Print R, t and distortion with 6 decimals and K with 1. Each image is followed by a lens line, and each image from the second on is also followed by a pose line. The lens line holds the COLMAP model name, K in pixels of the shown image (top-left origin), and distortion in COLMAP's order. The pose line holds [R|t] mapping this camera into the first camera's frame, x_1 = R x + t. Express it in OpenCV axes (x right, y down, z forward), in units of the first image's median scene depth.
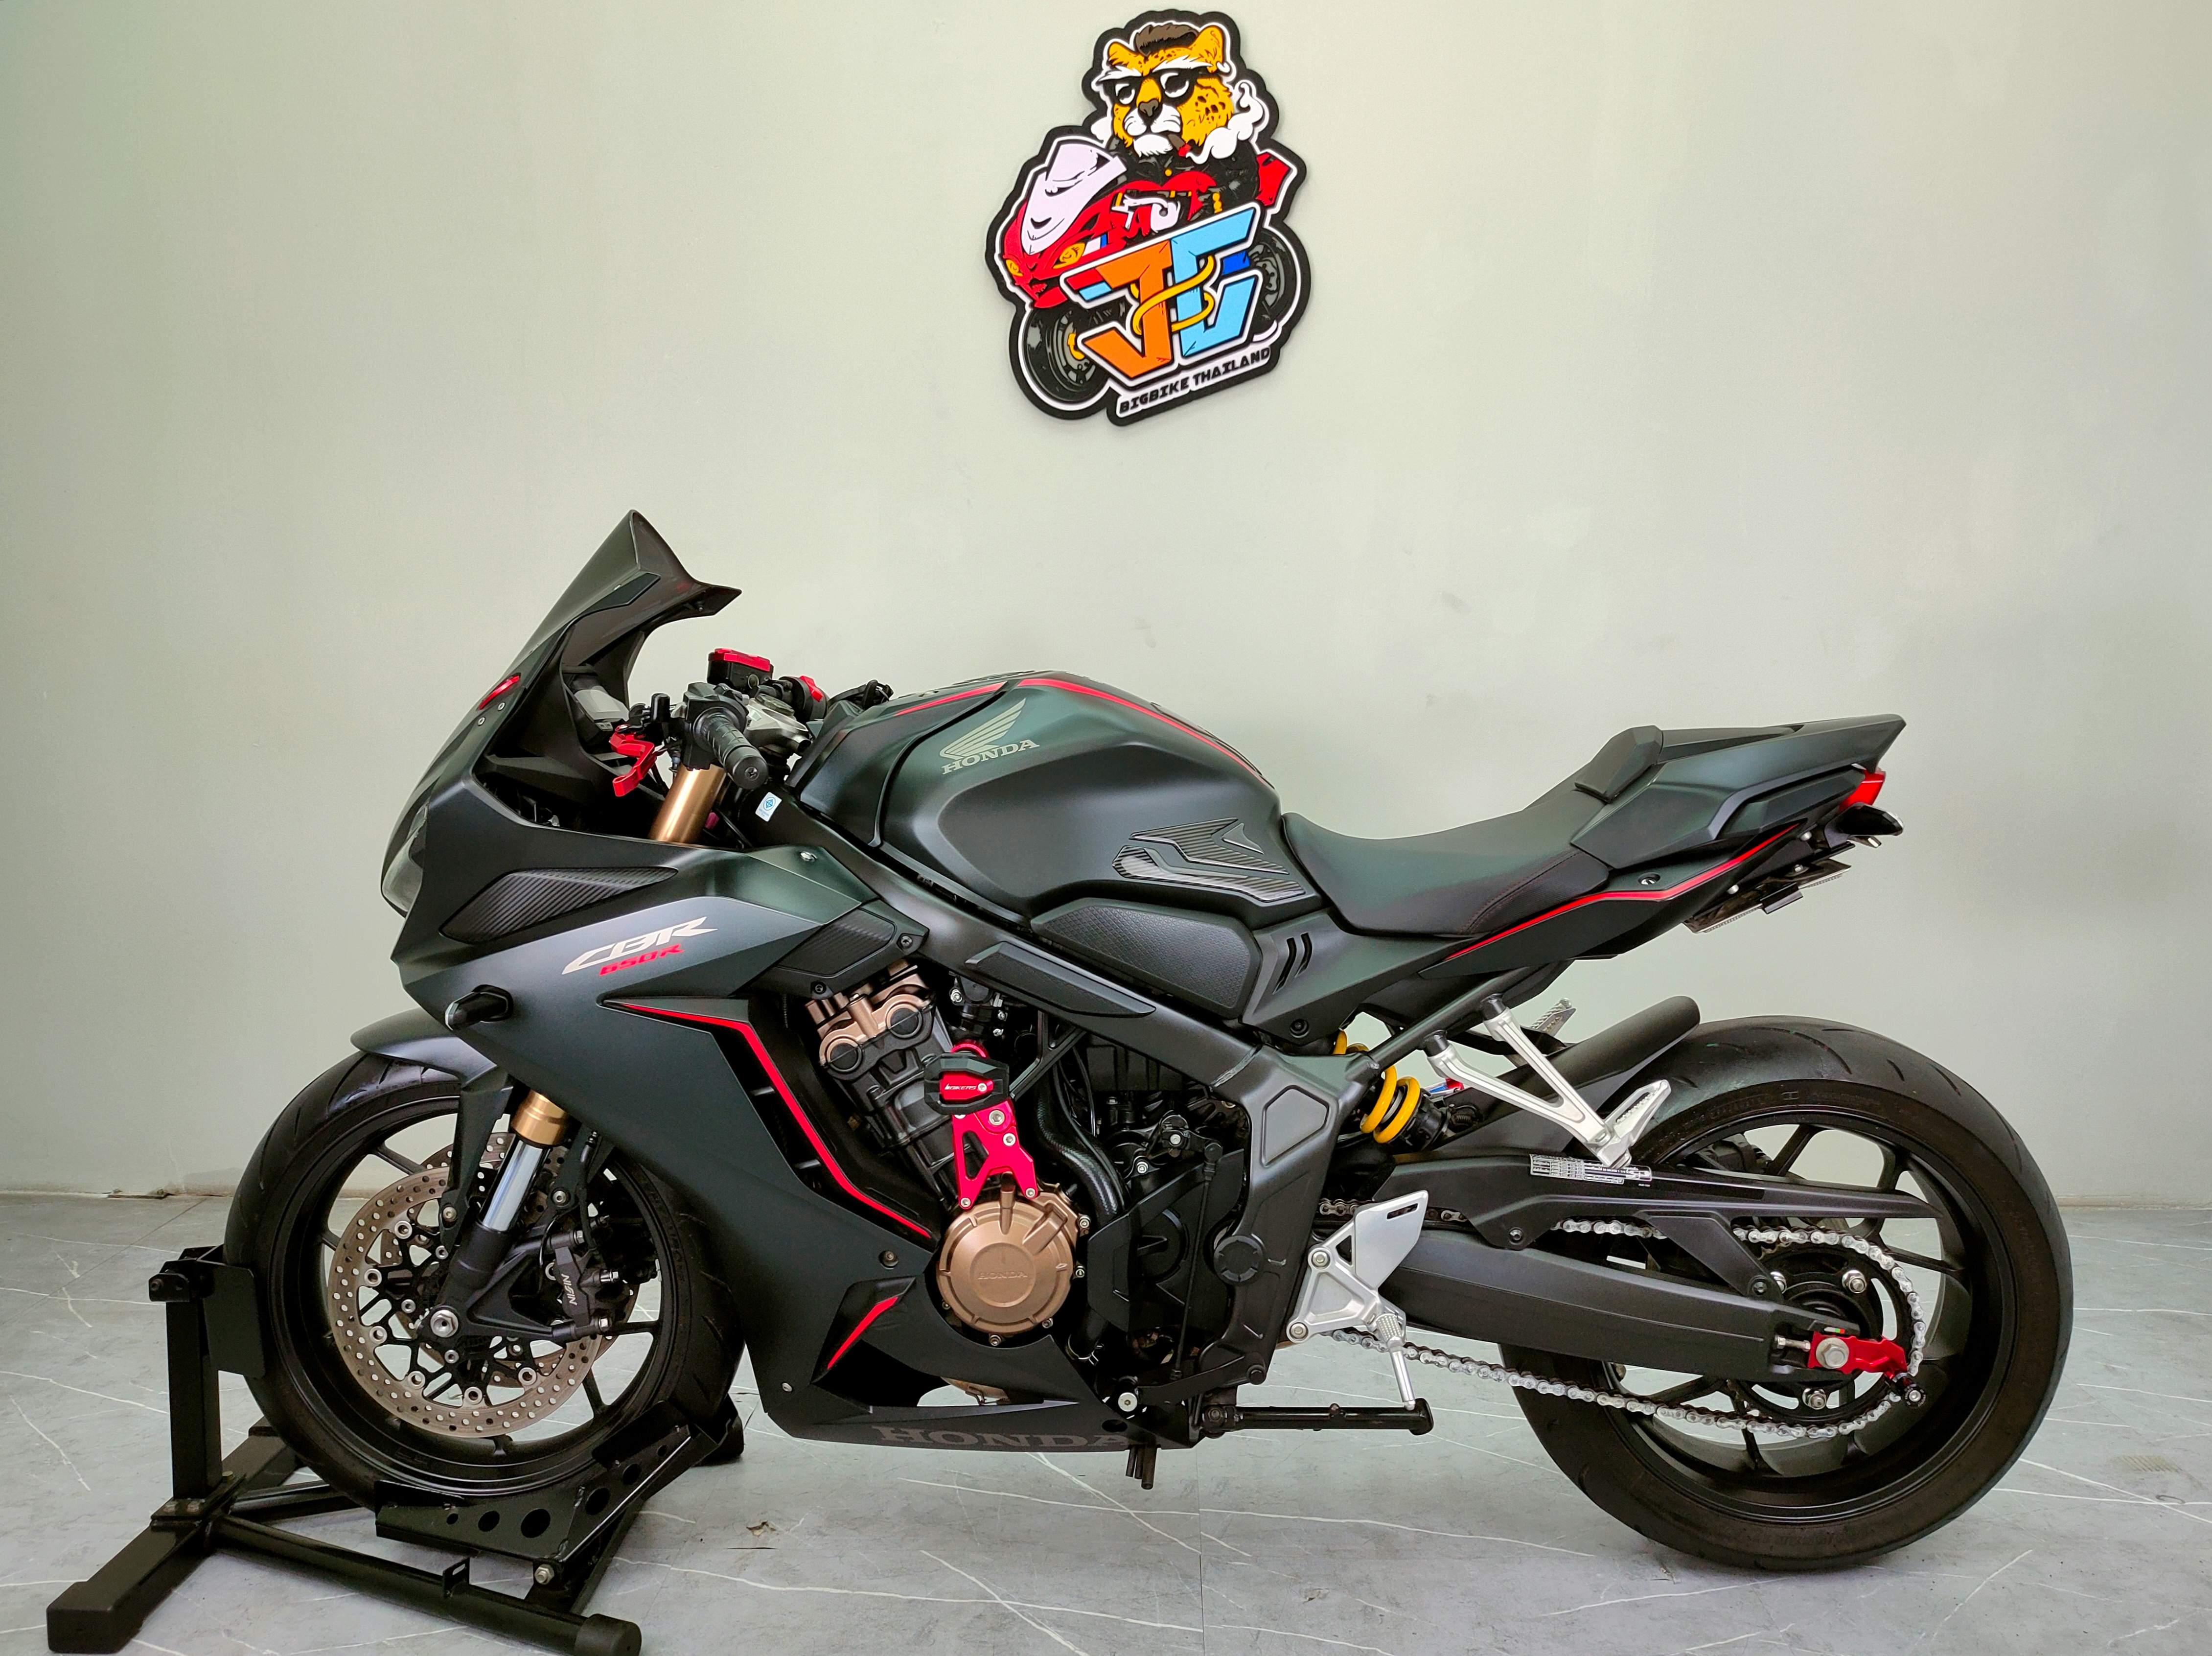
lens RADIAL K [[1686.5, 0, 1106.0], [0, 1686.5, 828.0], [0, 0, 1]] dist [0.011046, 0.000839]
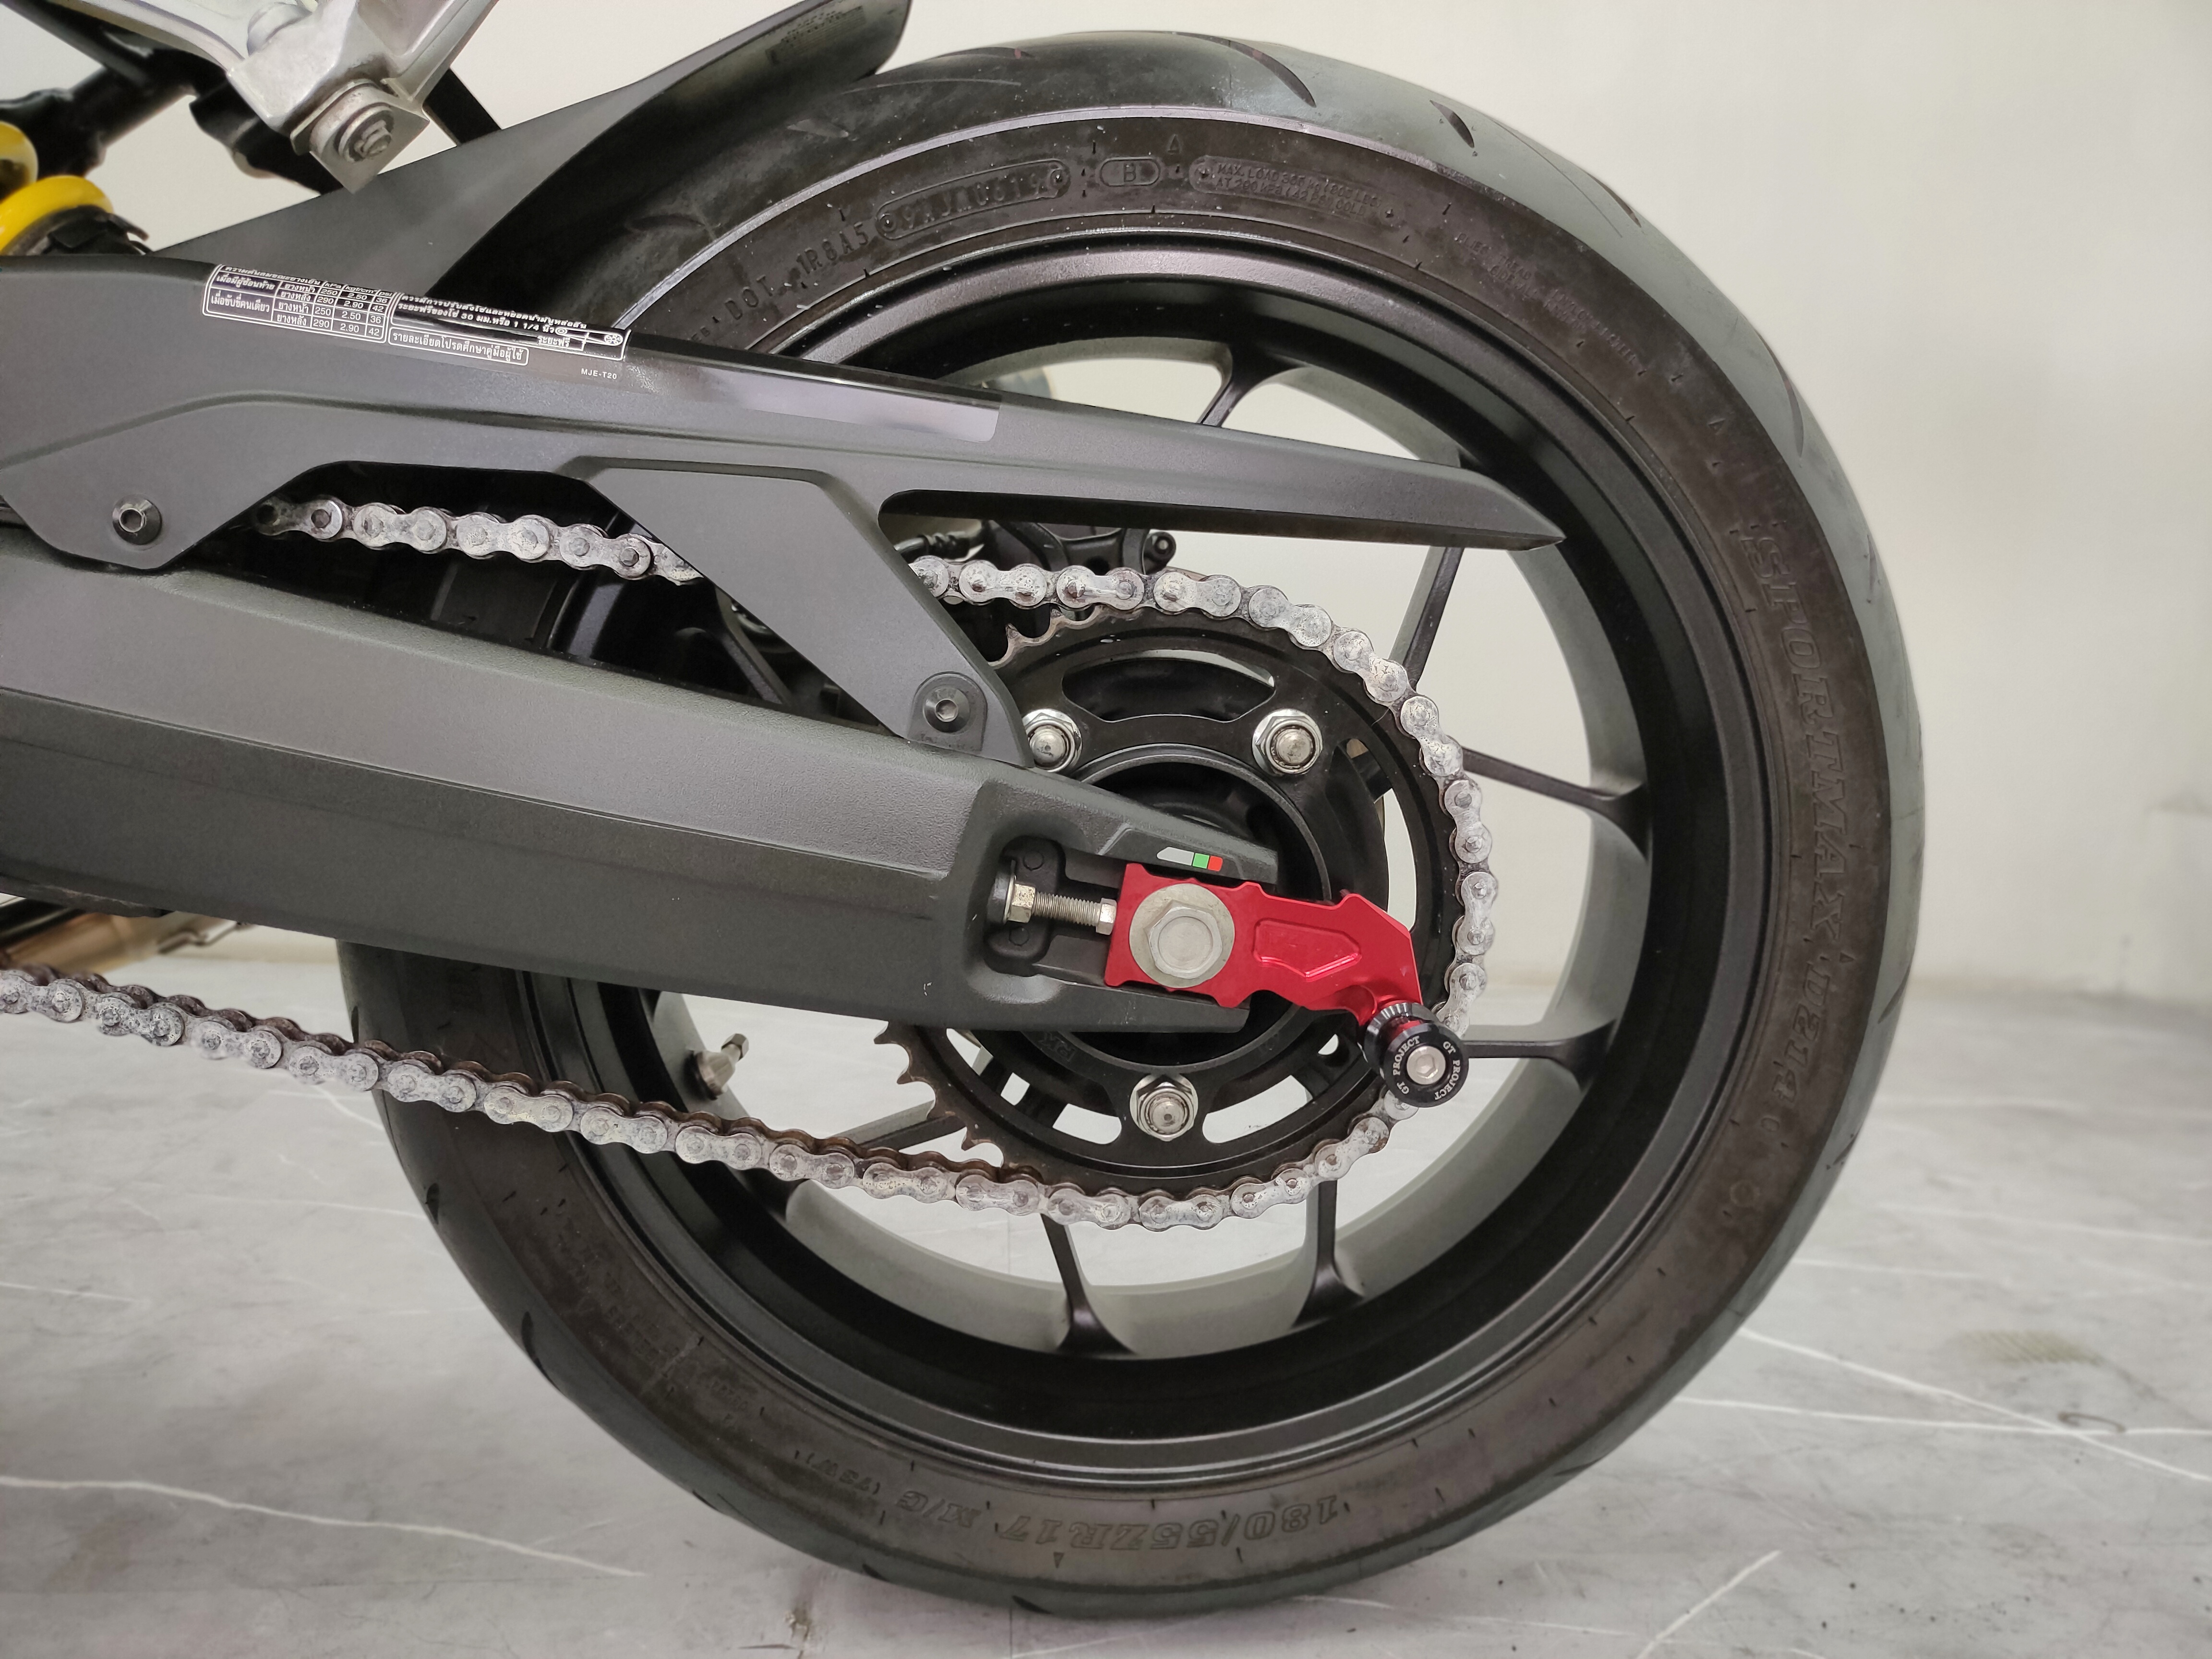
lens RADIAL K [[1534.3, 0, 1146.7], [0, 1534.3, 832.6], [0, 0, 1]] dist [0.003324, 0.002895]
pose [[0.994960, 0.035917, 0.093619, 0.389494], [-0.034890, 0.999312, -0.012581, 0.290389], [-0.094007, 0.009252, 0.995529, 0.709419]]
